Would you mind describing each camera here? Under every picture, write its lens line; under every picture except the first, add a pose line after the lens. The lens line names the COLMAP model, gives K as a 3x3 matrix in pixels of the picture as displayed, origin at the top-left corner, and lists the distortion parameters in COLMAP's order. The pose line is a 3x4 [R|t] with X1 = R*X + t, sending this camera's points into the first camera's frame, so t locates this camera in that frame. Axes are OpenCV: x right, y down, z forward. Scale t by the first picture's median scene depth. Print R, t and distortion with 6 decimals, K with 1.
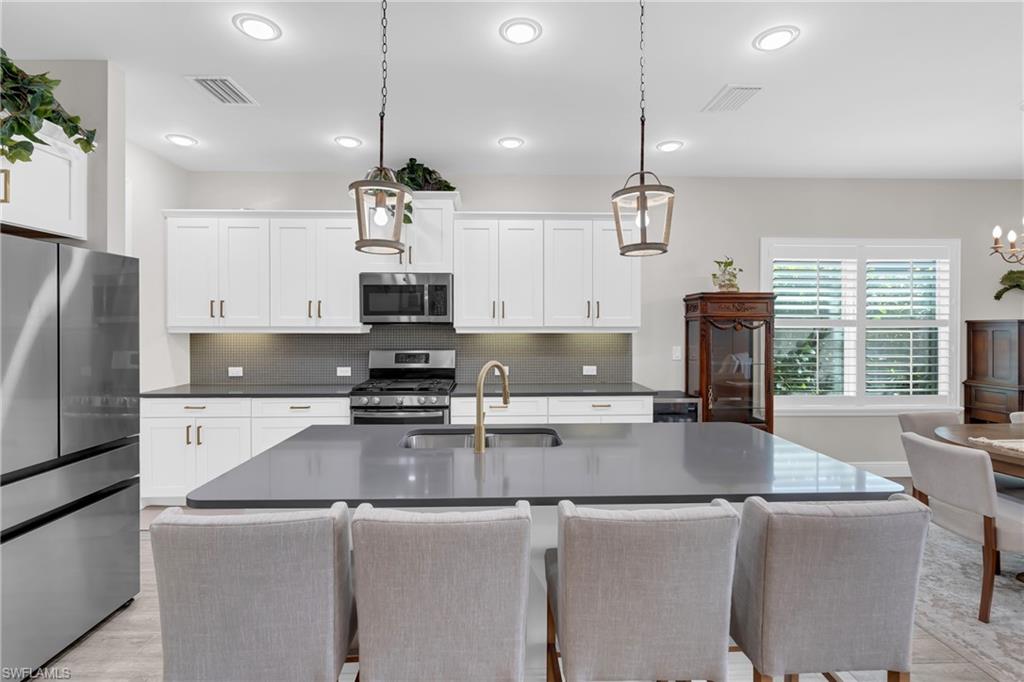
lens RADIAL K [[470.7, 0, 511.3], [0, 470.7, 326.2], [0, 0, 1]] dist [-0.002971, 0.000163]
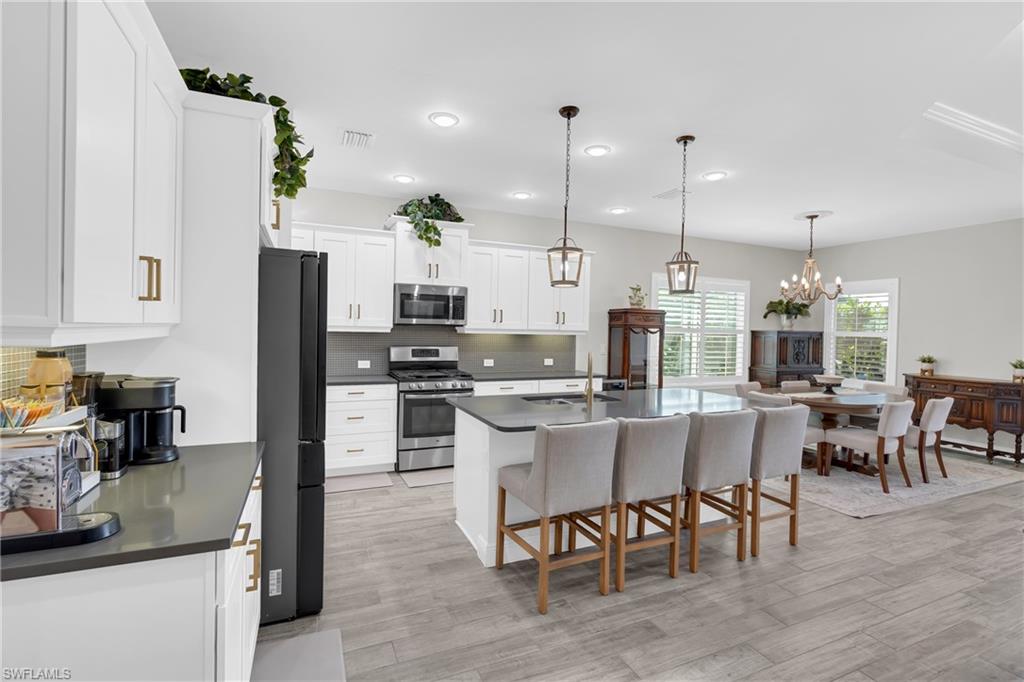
lens RADIAL K [[462.3, 0, 509.4], [0, 462.3, 332.0], [0, 0, 1]] dist [-0.003810, 0.000363]
pose [[0.927952, 0.016558, 0.372331, -0.467012], [-0.020228, 0.999778, 0.005952, 0.001362], [-0.372150, -0.013055, 0.928081, -0.213942]]
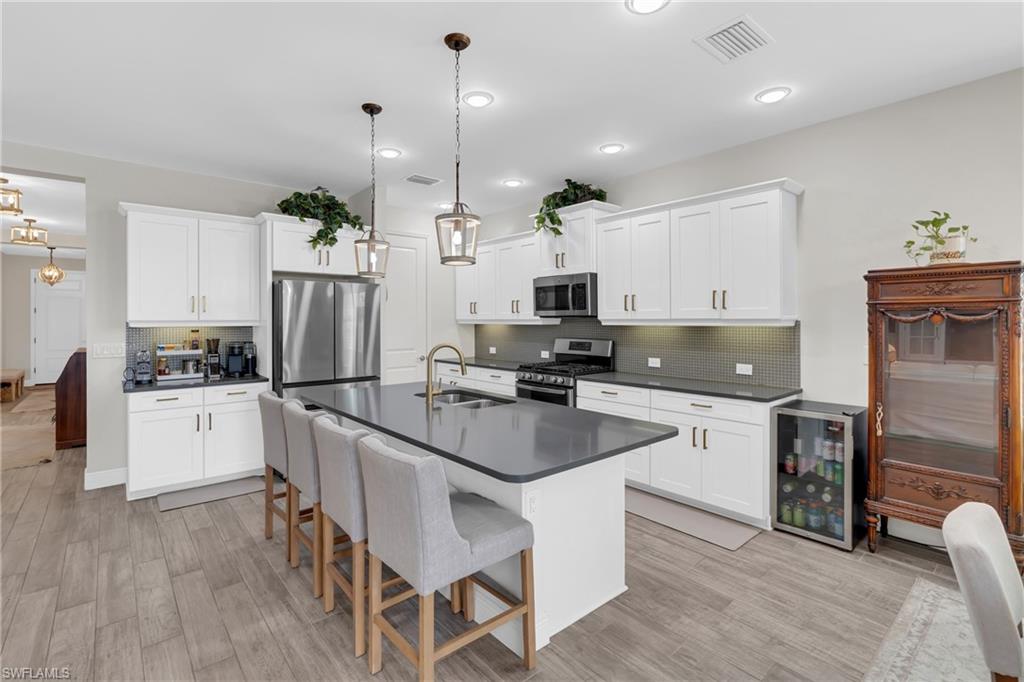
lens RADIAL K [[473.4, 0, 505.3], [0, 473.4, 319.0], [0, 0, 1]] dist [0.000837, 0.000500]
pose [[0.615444, -0.002405, -0.788177, 0.618441], [0.003464, 0.999994, -0.000347, 0.000092], [0.788173, -0.002517, 0.615449, 0.124536]]
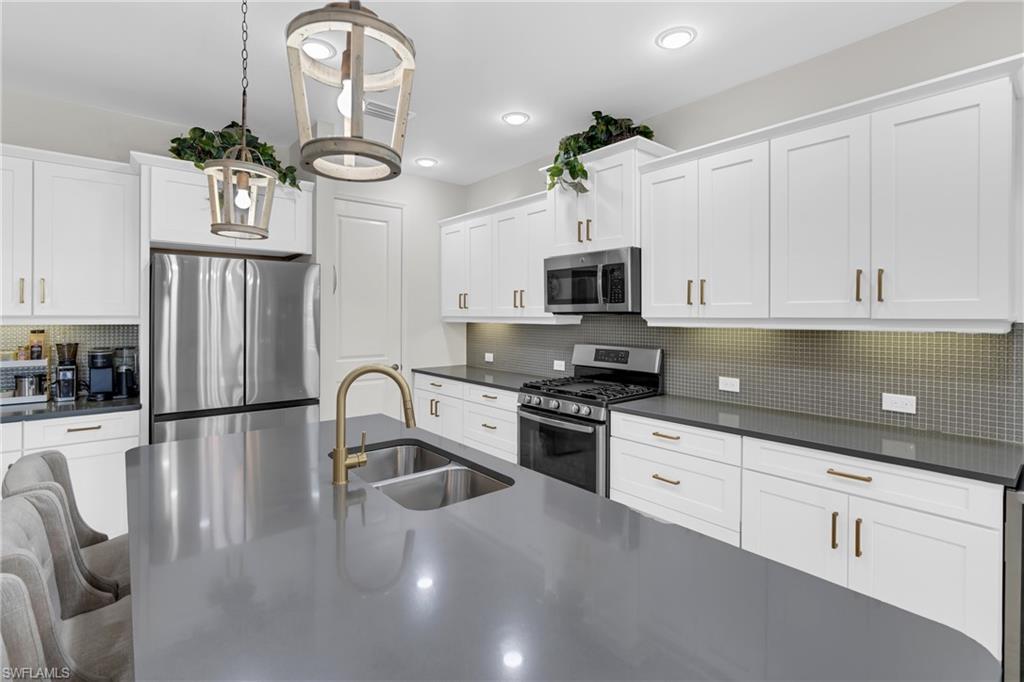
lens RADIAL K [[473.4, 0, 505.3], [0, 473.4, 319.0], [0, 0, 1]] dist [0.000837, 0.000500]
pose [[0.602703, 0.007168, -0.797934, 0.339797], [-0.002666, 0.999972, 0.006970, -0.001394], [0.797961, -0.002074, 0.602705, 0.362949]]
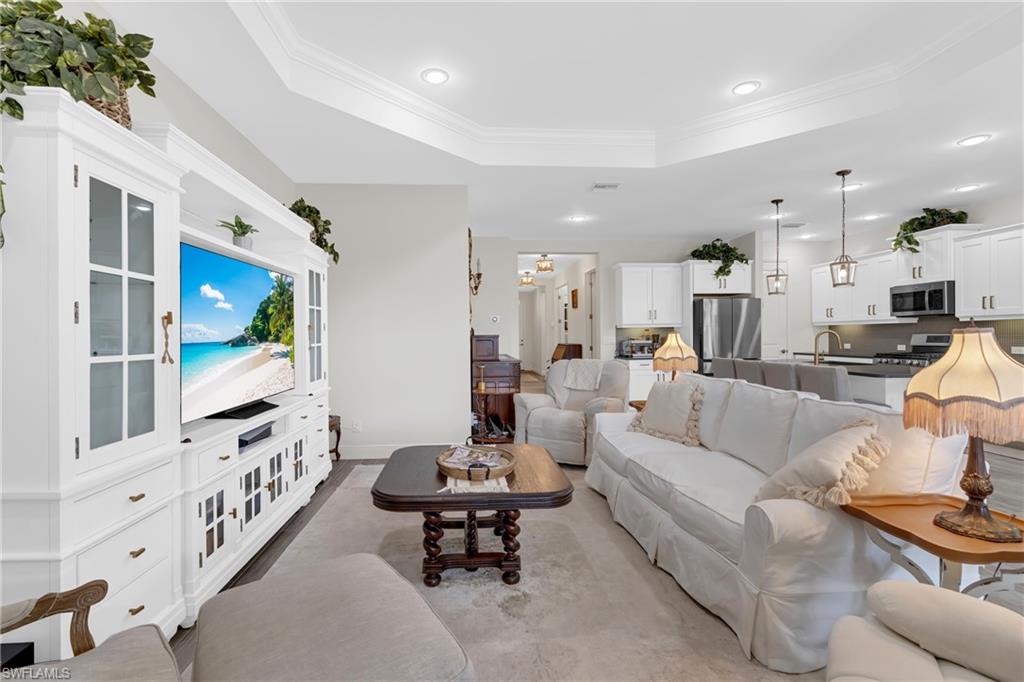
lens RADIAL K [[476.4, 0, 506.9], [0, 476.4, 344.6], [0, 0, 1]] dist [0.003279, 0.001251]
pose [[0.053835, 0.018160, -0.998385, 1.233723], [0.013708, 0.999727, 0.018924, 0.038907], [0.998456, -0.014704, 0.053571, -0.437751]]
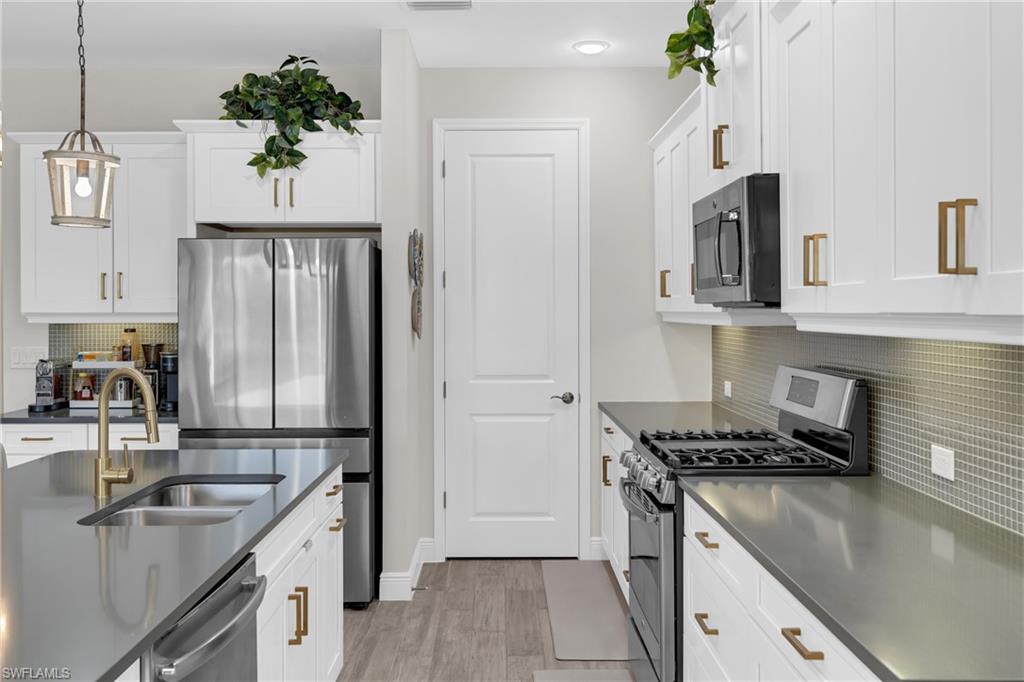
lens RADIAL K [[940.3, 0, 497.4], [0, 940.3, 321.4], [0, 0, 1]] dist [0.004800, 0.002495]
pose [[-0.032732, 0.010885, -0.999405, 0.614235], [0.002085, 0.999939, 0.010823, -0.000775], [0.999462, -0.001730, -0.032753, 0.776446]]
